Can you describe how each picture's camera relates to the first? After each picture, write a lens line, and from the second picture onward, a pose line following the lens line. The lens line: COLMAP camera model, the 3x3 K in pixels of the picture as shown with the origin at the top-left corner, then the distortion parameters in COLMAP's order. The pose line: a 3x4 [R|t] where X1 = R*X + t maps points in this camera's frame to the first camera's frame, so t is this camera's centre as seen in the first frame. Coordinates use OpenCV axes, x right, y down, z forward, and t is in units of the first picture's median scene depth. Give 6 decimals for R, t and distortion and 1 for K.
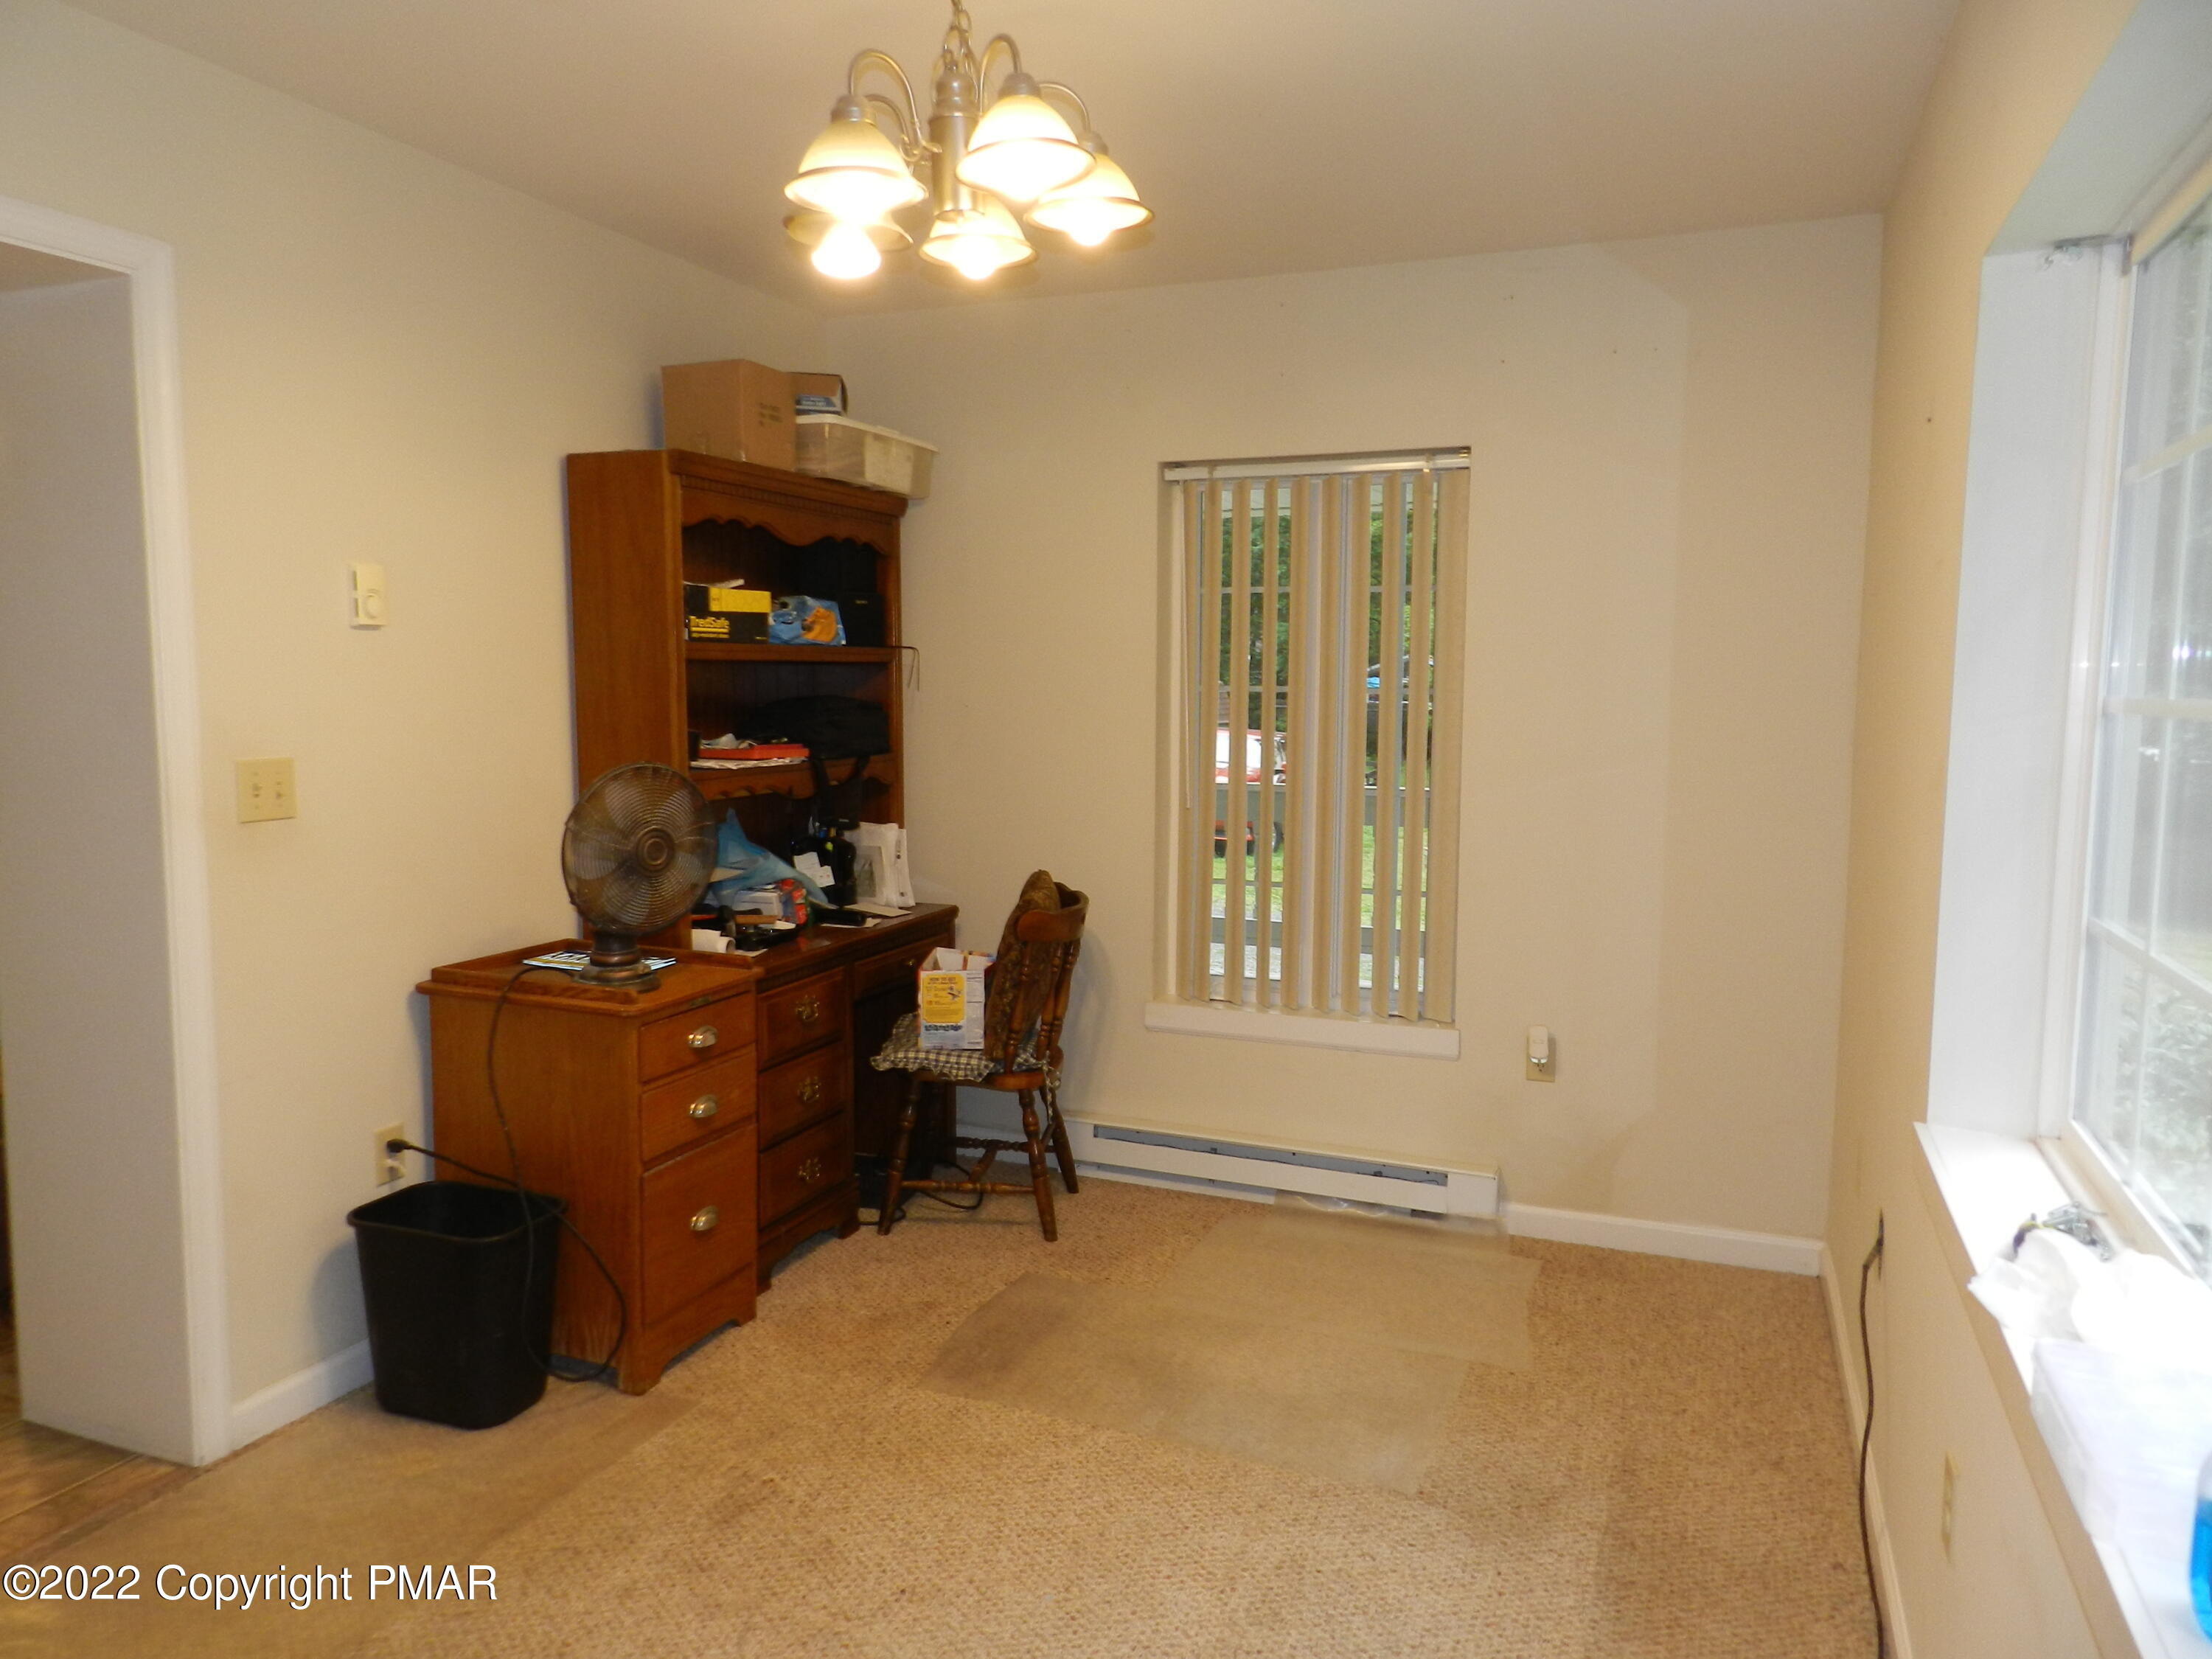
lens RADIAL K [[1496.9, 0, 1108.6], [0, 1496.9, 829.9], [0, 0, 1]] dist [0.020410, -0.007854]
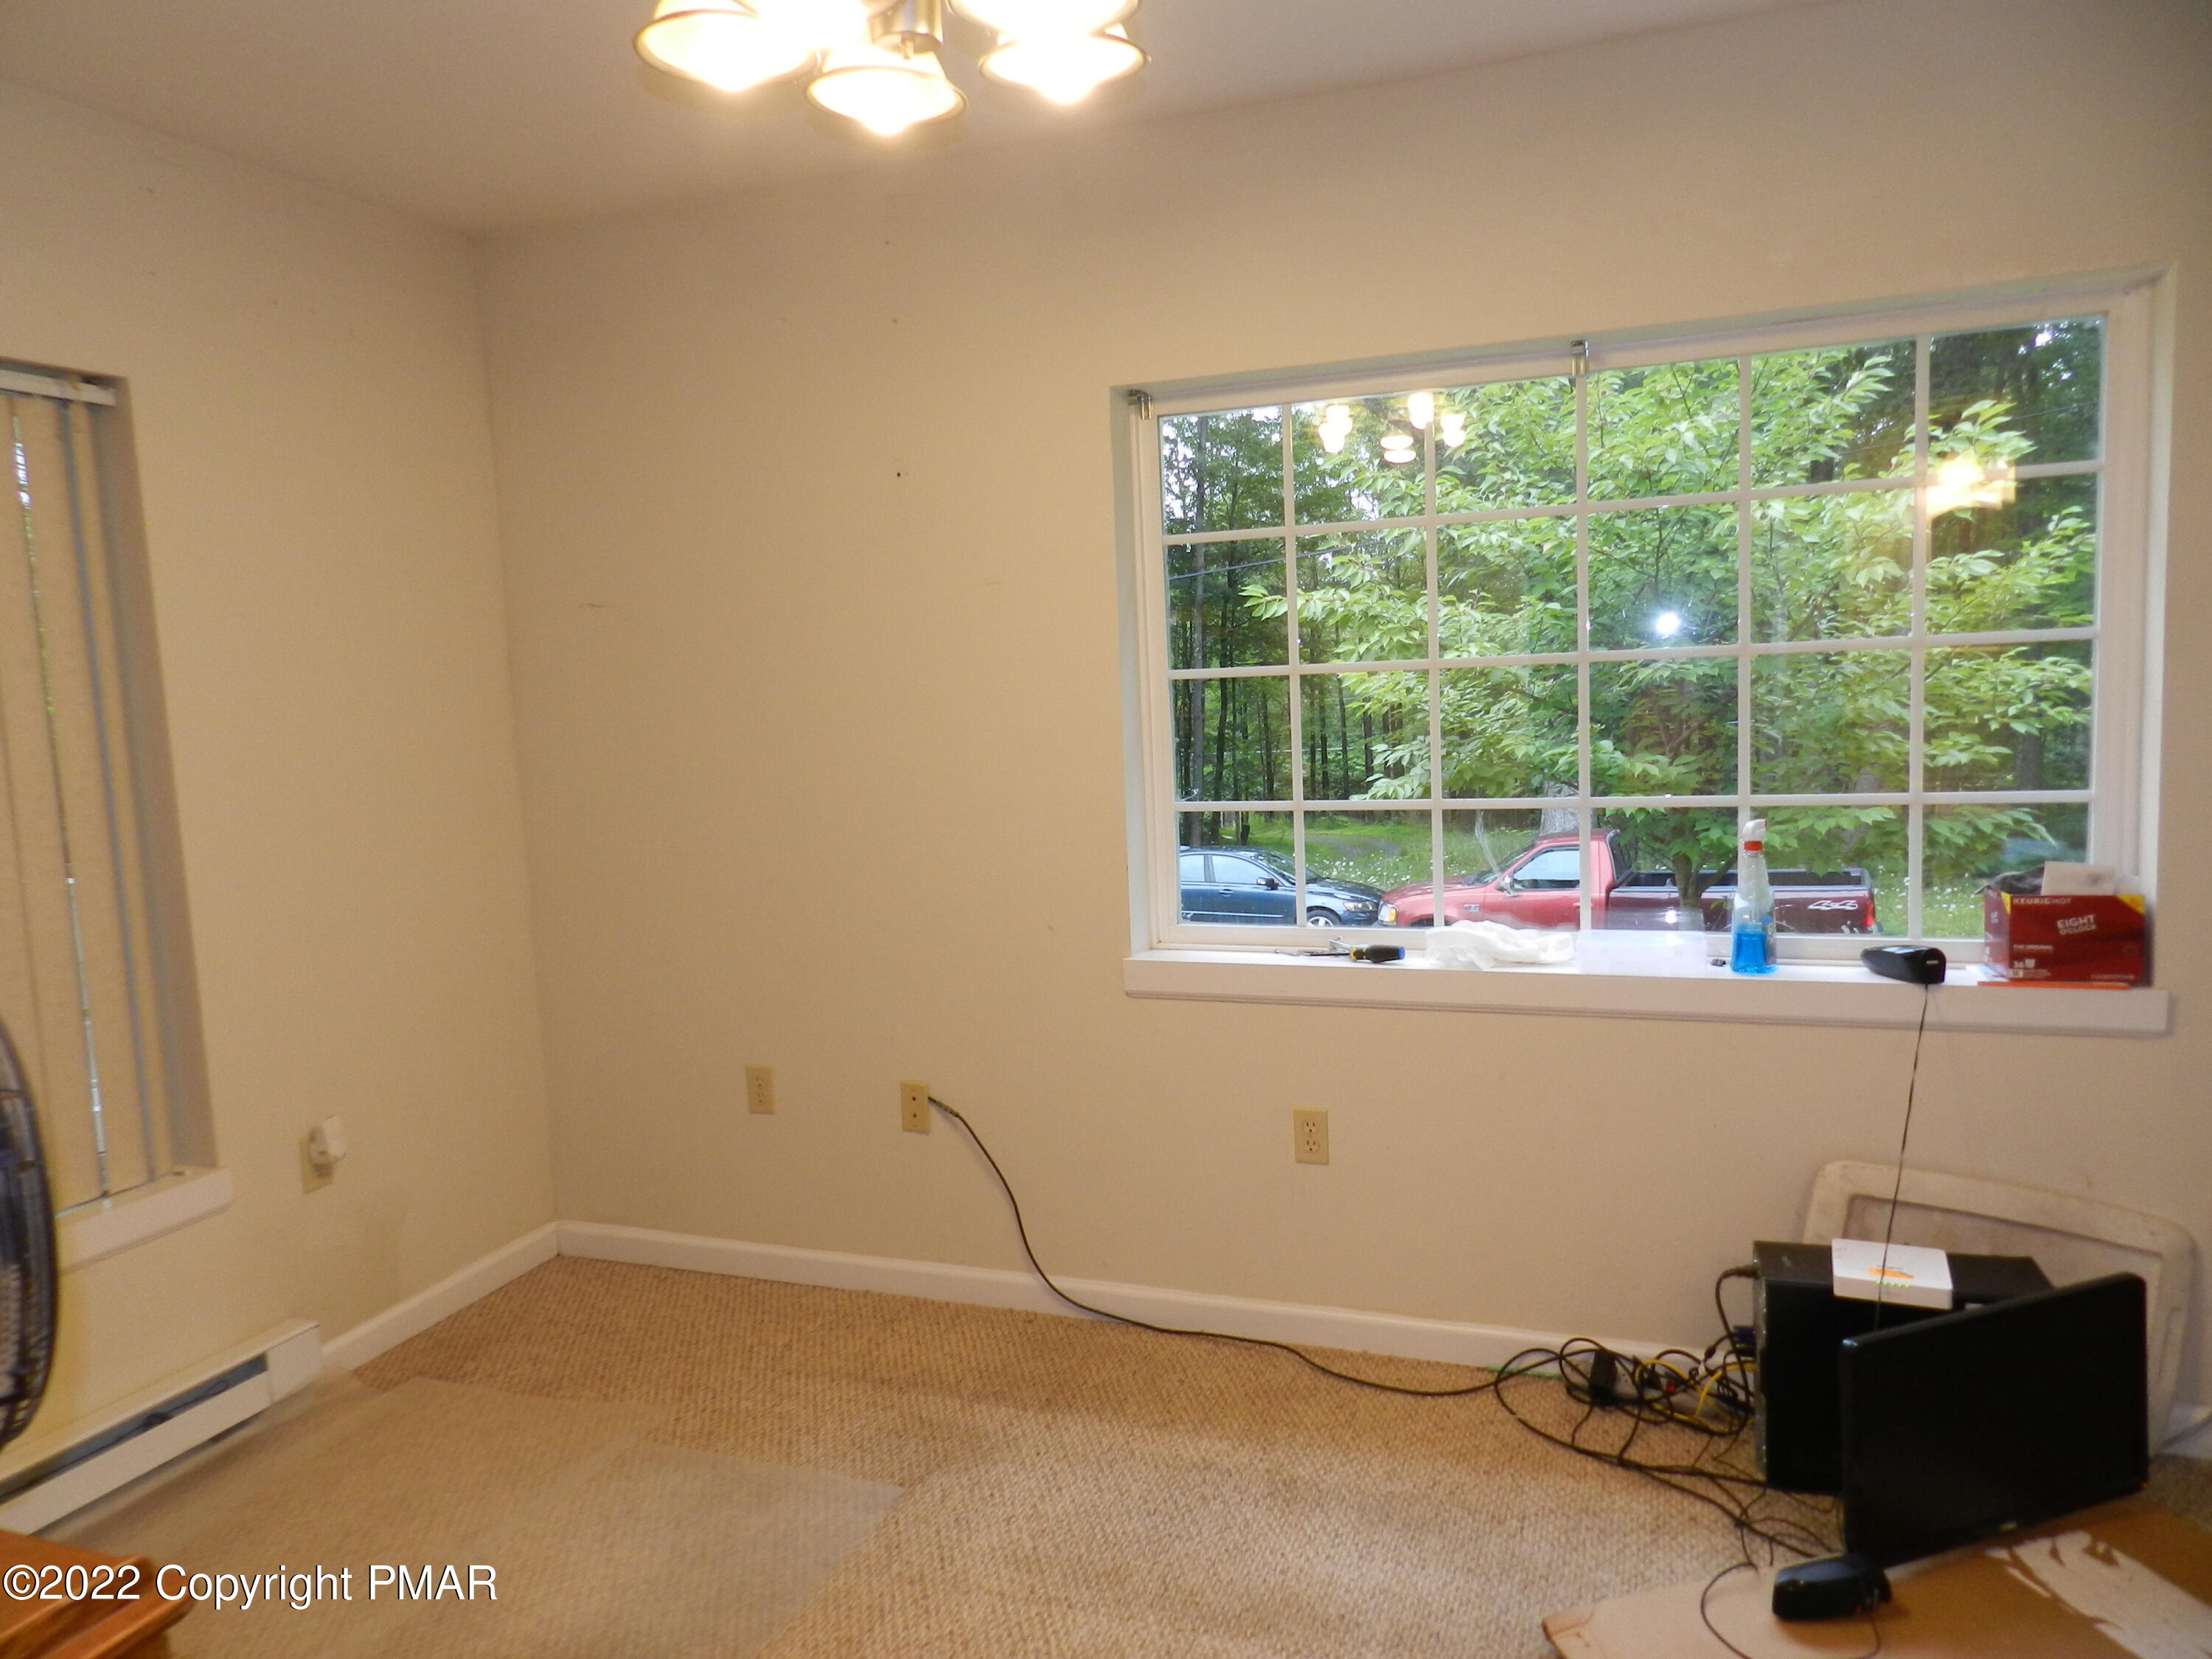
lens RADIAL K [[1496.9, 0, 1108.0], [0, 1496.9, 826.7], [0, 0, 1]] dist [0.020410, -0.007854]
pose [[-0.024459, -0.111932, 0.993415, -0.734038], [0.144297, 0.982911, 0.114301, -0.077078], [-0.989232, 0.146143, -0.007889, 0.820444]]
